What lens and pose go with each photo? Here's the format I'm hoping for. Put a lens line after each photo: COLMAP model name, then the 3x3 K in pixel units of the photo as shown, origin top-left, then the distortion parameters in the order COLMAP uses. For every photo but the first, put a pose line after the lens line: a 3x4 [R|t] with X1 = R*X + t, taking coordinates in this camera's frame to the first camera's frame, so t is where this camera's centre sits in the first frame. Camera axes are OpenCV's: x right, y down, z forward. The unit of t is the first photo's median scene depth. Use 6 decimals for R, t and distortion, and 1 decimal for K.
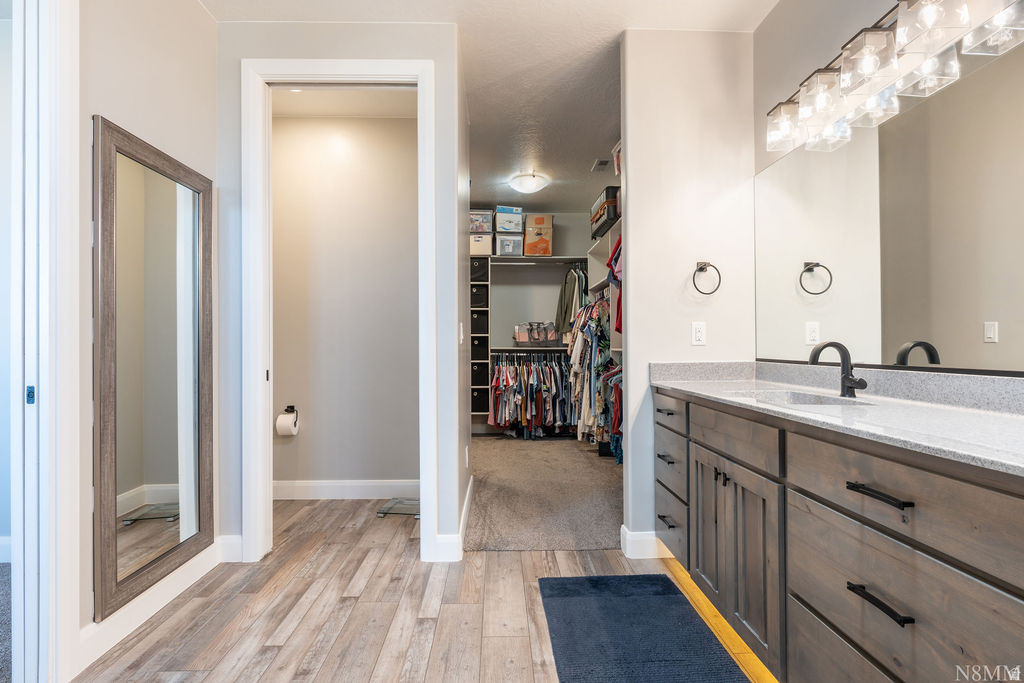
lens RADIAL K [[493.4, 0, 512.5], [0, 493.4, 343.7], [0, 0, 1]] dist [0.000187, 0.000009]
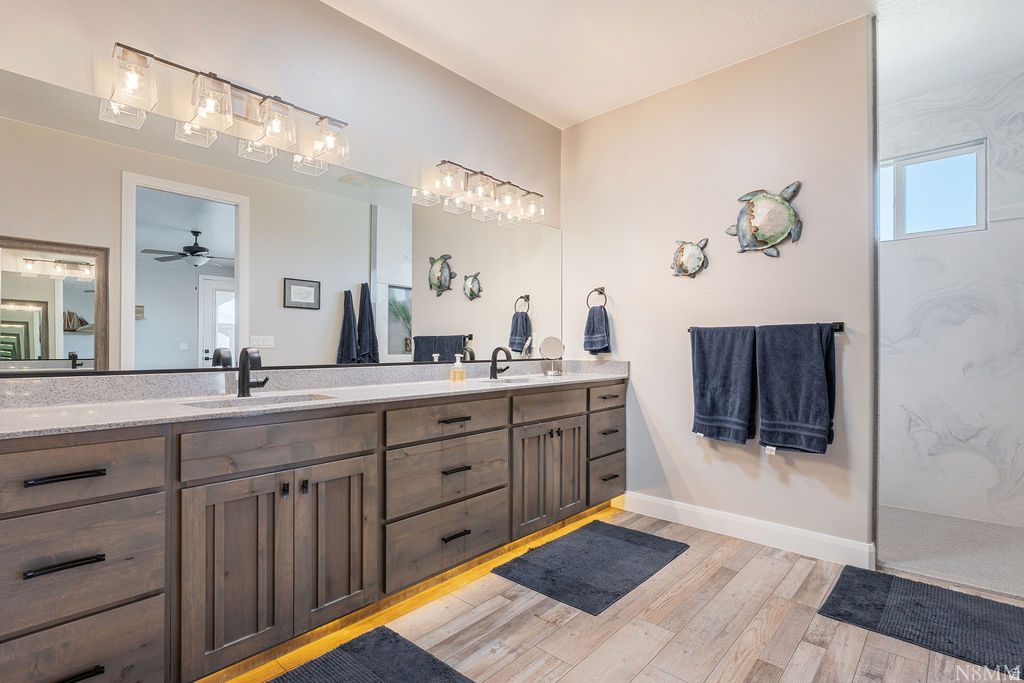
lens RADIAL K [[493.4, 0, 511.9], [0, 493.4, 343.7], [0, 0, 1]] dist [0.000187, 0.000009]
pose [[-0.719718, 0.008491, 0.694214, -0.662886], [0.001911, 0.999946, -0.010248, -0.000089], [-0.694264, -0.006049, -0.719695, 1.713948]]
